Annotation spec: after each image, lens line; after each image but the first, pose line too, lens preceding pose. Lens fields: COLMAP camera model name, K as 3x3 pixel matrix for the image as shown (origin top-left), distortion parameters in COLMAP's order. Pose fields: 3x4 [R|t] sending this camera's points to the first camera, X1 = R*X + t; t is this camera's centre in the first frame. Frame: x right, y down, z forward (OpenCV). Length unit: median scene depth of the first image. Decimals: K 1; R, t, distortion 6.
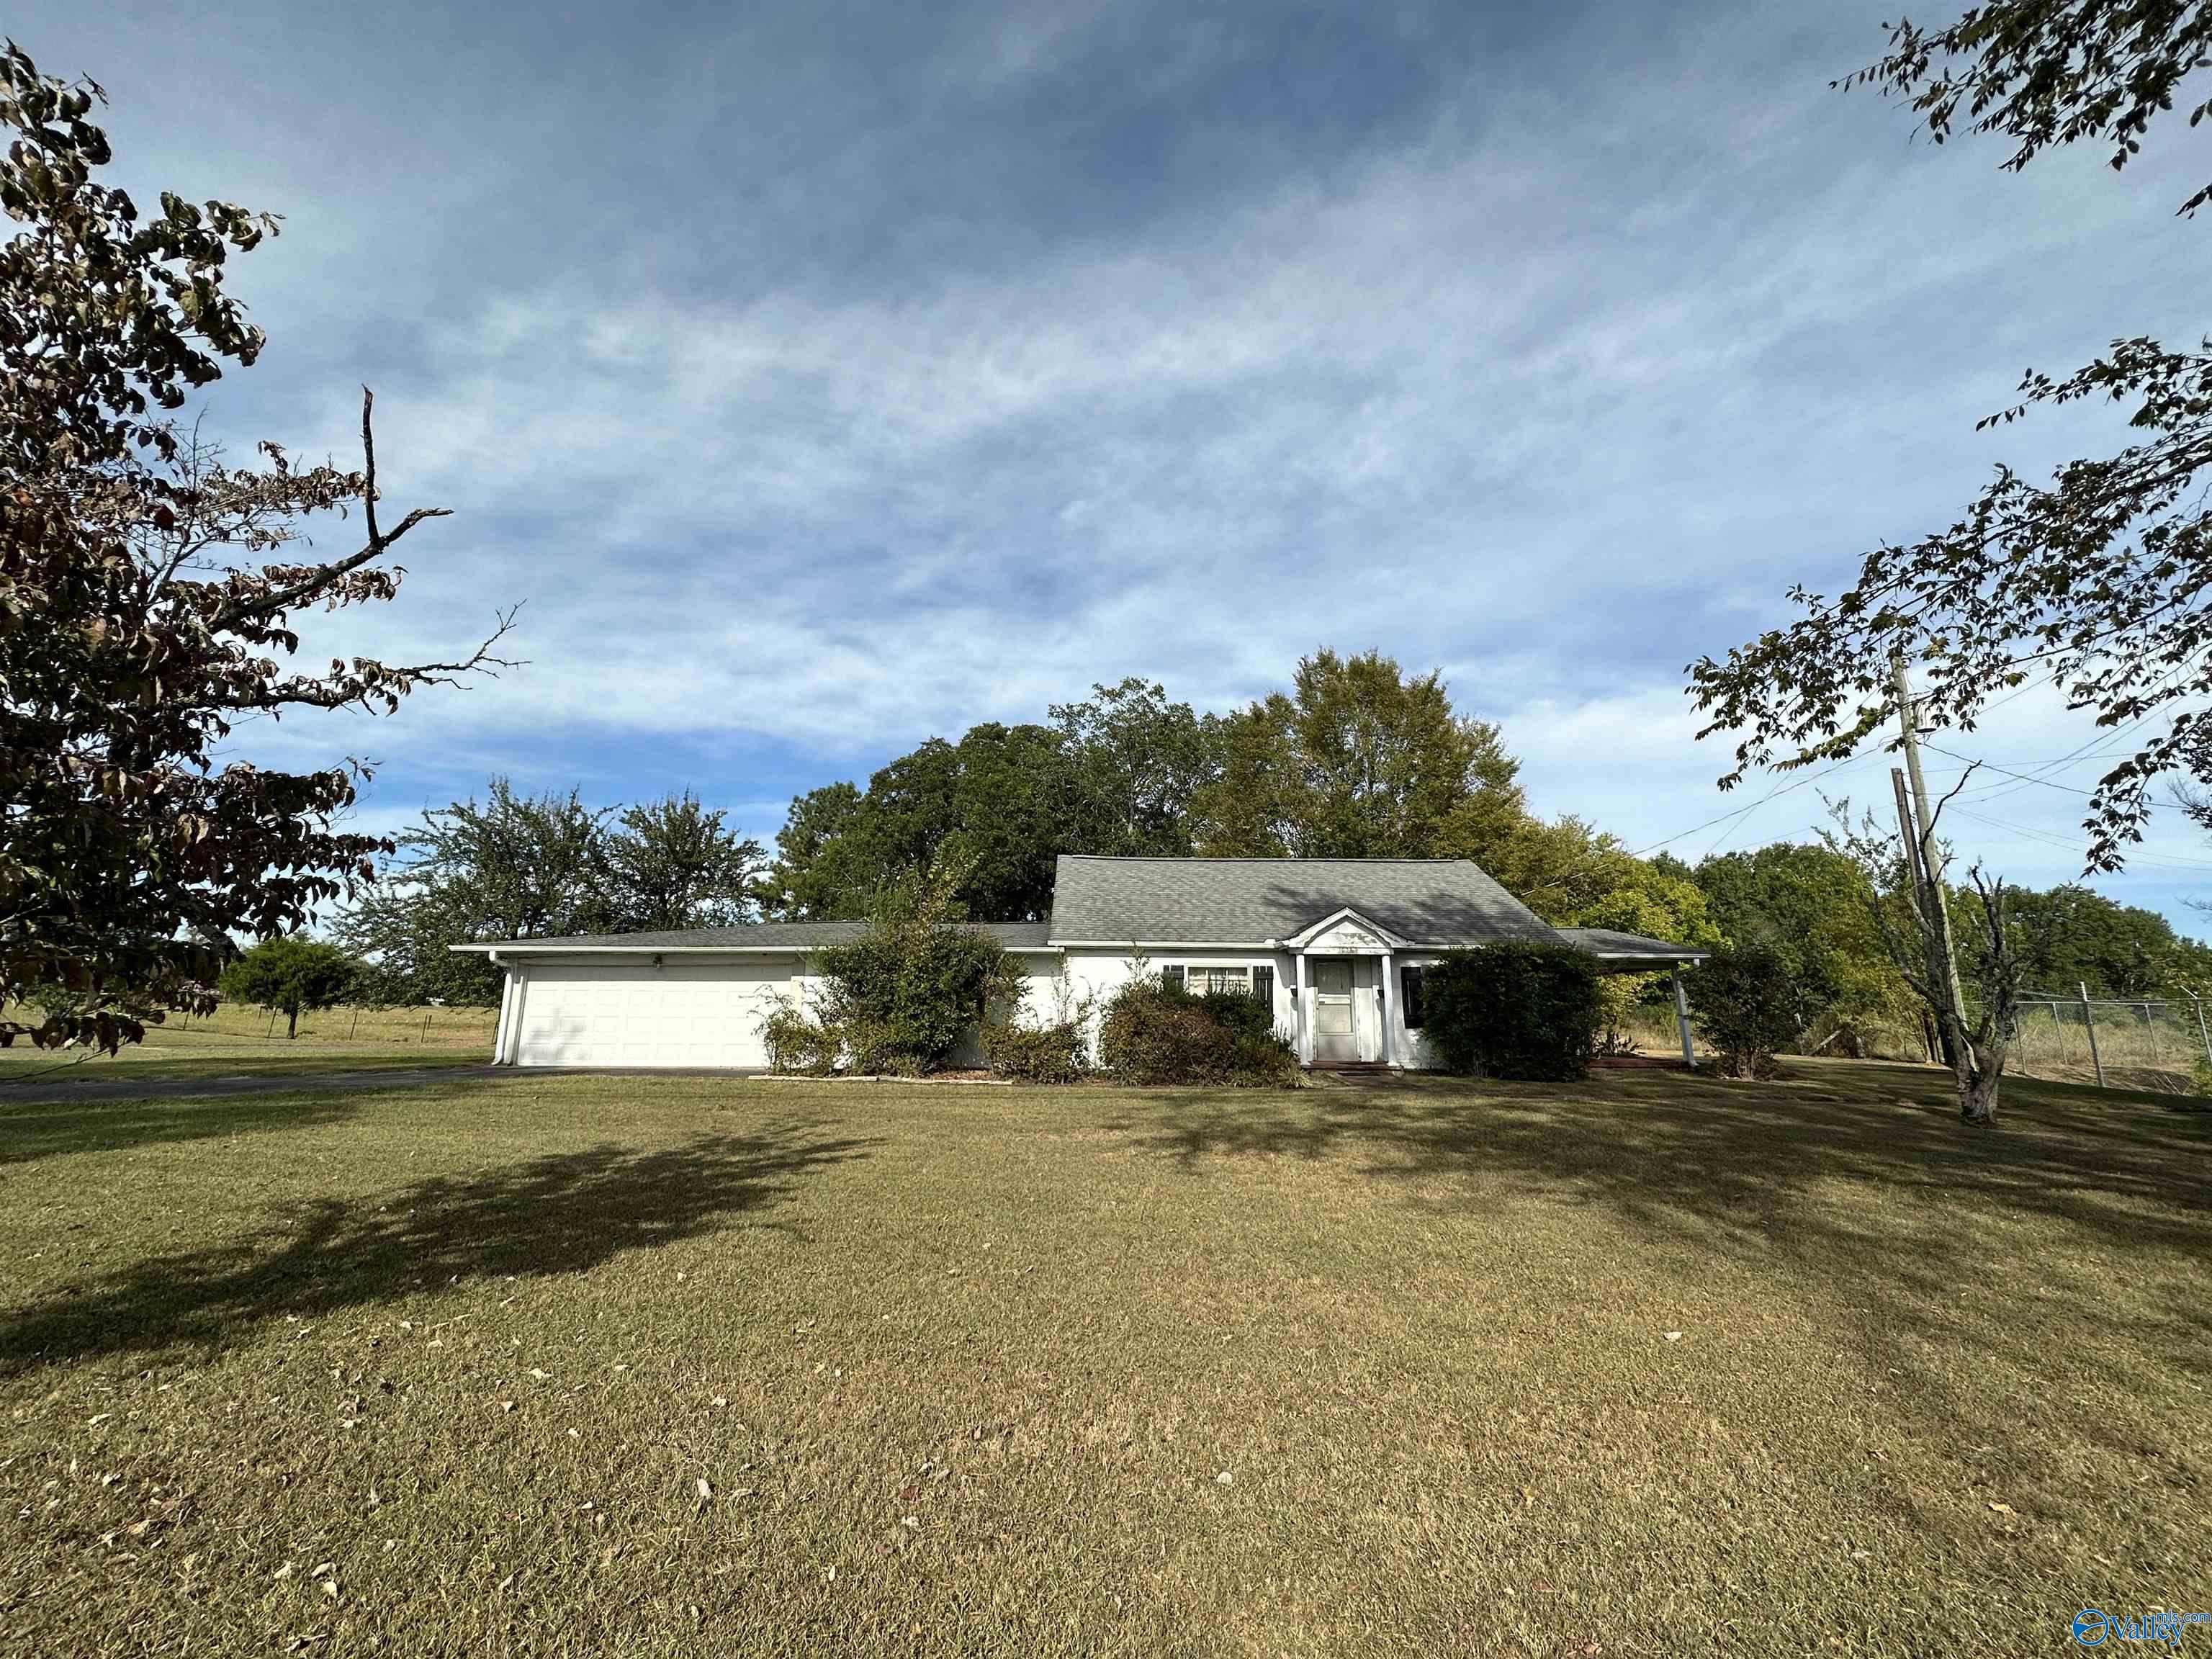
lens RADIAL K [[878.3, 0, 1104.3], [0, 878.3, 833.8], [0, 0, 1]] dist [-0.000306, -0.000974]
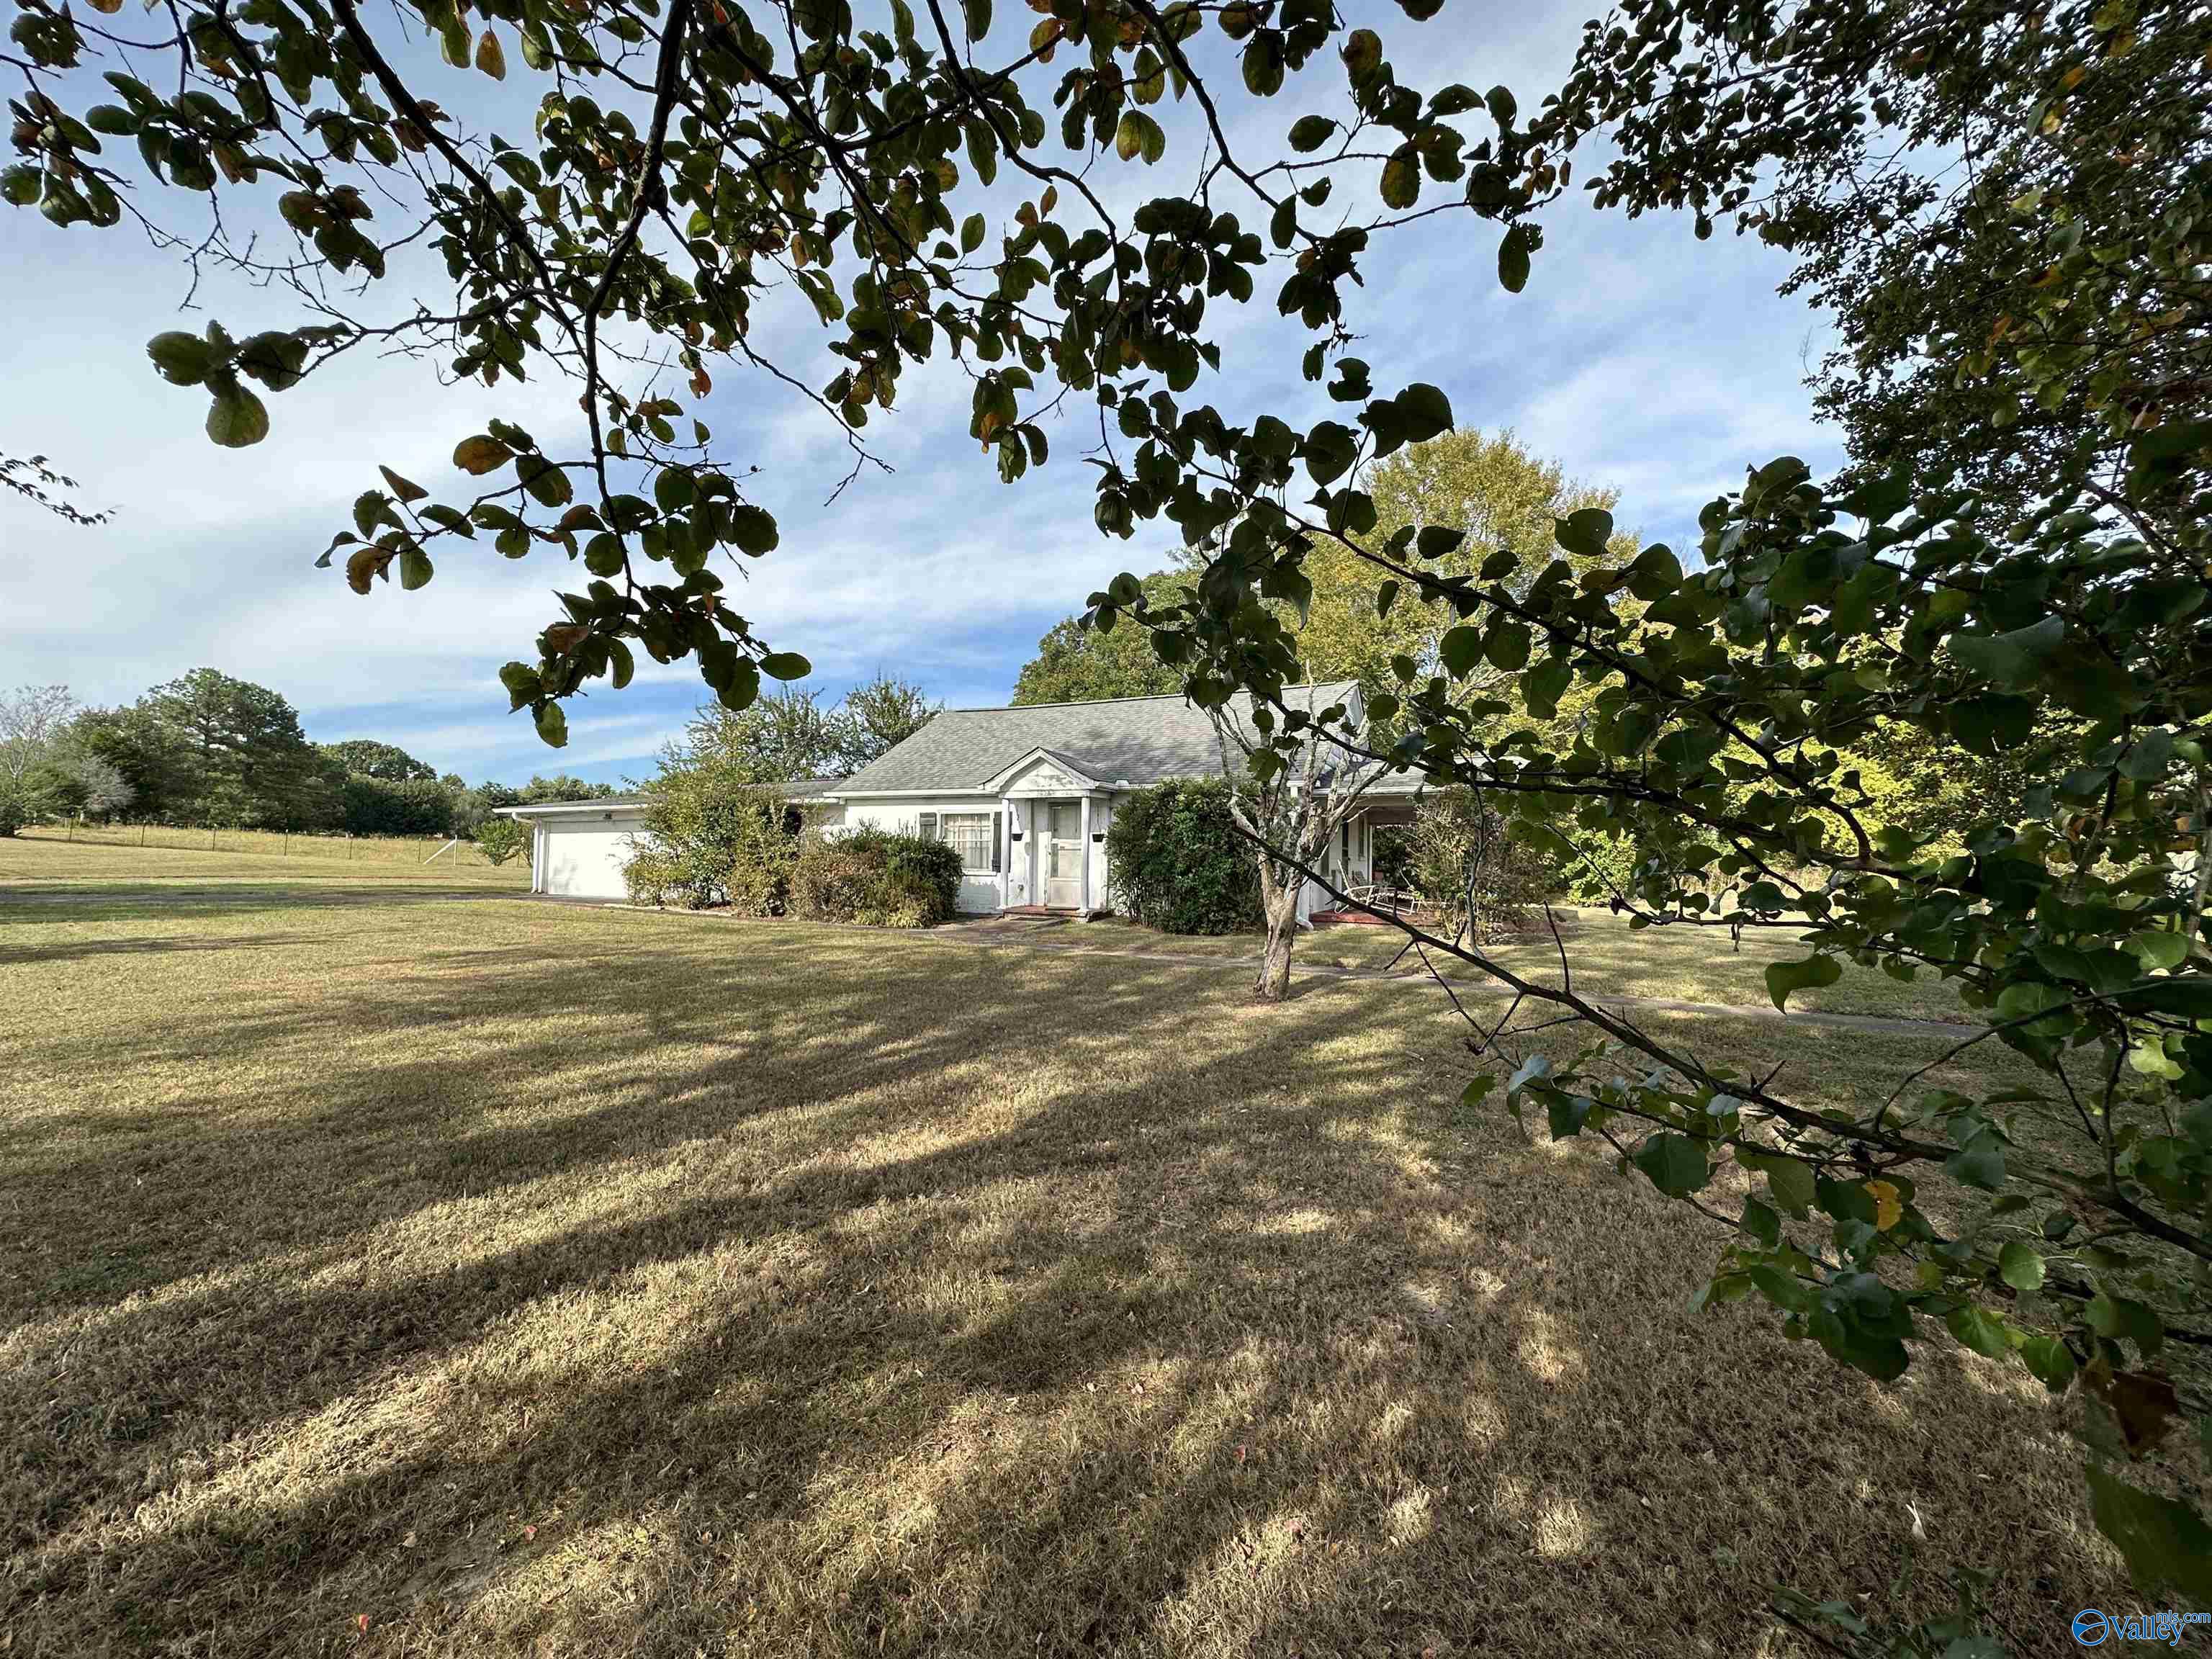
lens RADIAL K [[878.3, 0, 1107.8], [0, 878.3, 829.6], [0, 0, 1]] dist [-0.000306, -0.000974]
pose [[0.903193, -0.011776, -0.429072, 0.743381], [0.080533, 0.986521, 0.142446, 0.039868], [0.421611, -0.163210, 0.891968, 0.160709]]
